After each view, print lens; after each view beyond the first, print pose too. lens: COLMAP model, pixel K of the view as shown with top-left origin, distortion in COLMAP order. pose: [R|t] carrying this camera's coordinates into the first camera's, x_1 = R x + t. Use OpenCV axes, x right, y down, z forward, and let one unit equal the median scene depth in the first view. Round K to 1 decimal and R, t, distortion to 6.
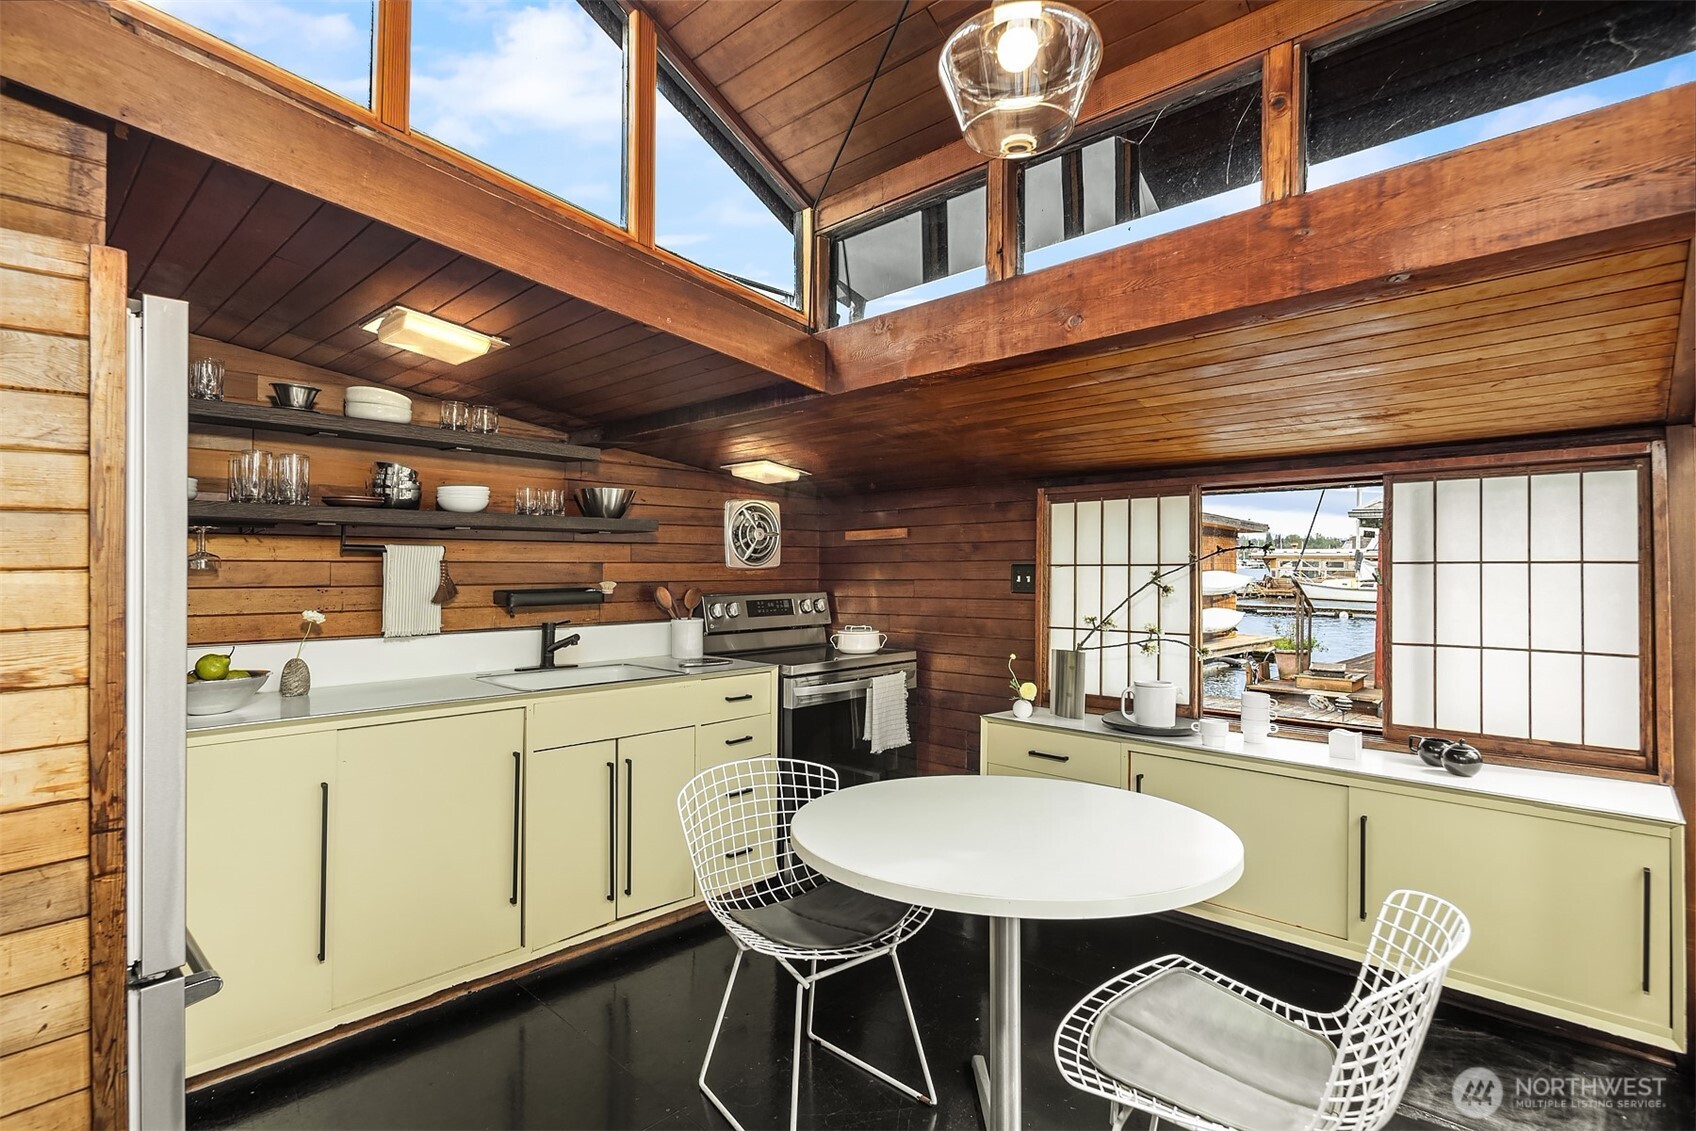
lens RADIAL K [[818.8, 0, 856.9], [0, 818.8, 576.0], [0, 0, 1]] dist [0.011479, -0.006891]
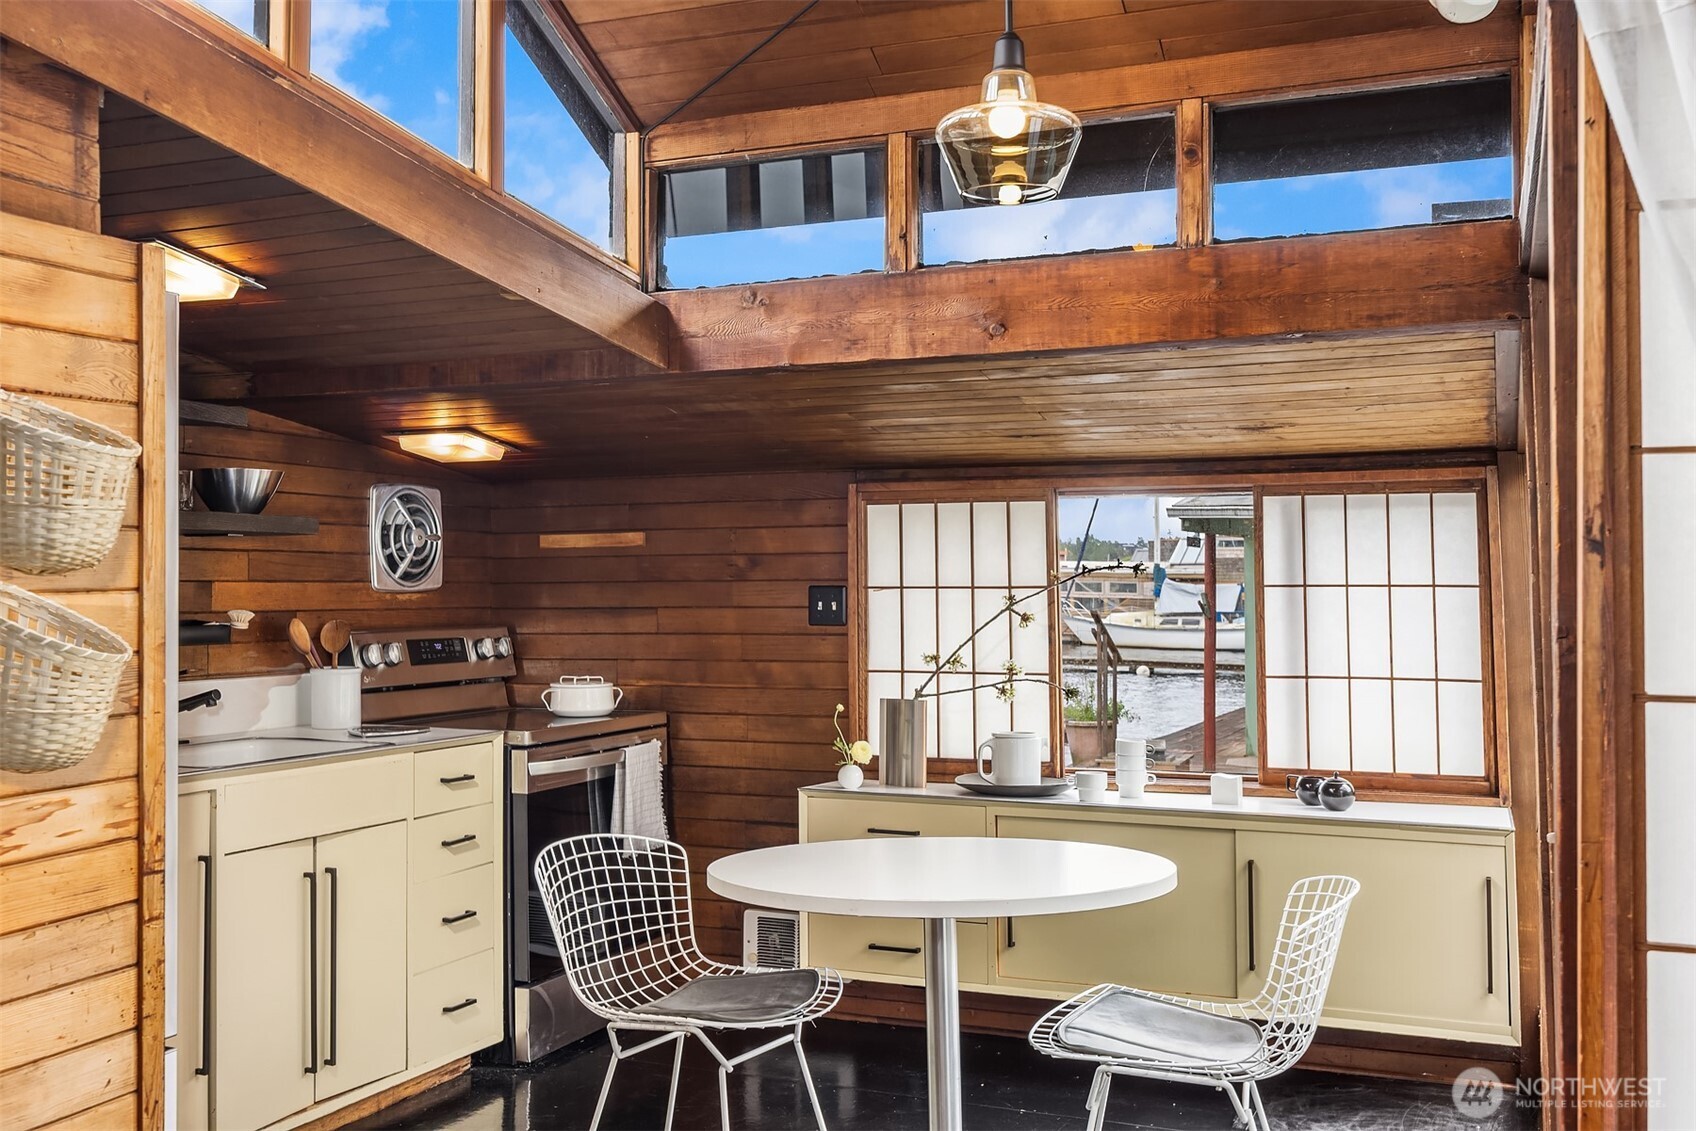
lens RADIAL K [[1582.2, 0, 837.9], [0, 1582.2, 508.6], [0, 0, 1]] dist [-0.011048, 0.000000]
pose [[0.936957, 0.020268, 0.348856, -0.423709], [0.001308, 0.998106, -0.061502, 0.005676], [-0.349442, 0.058081, 0.935156, -0.495873]]
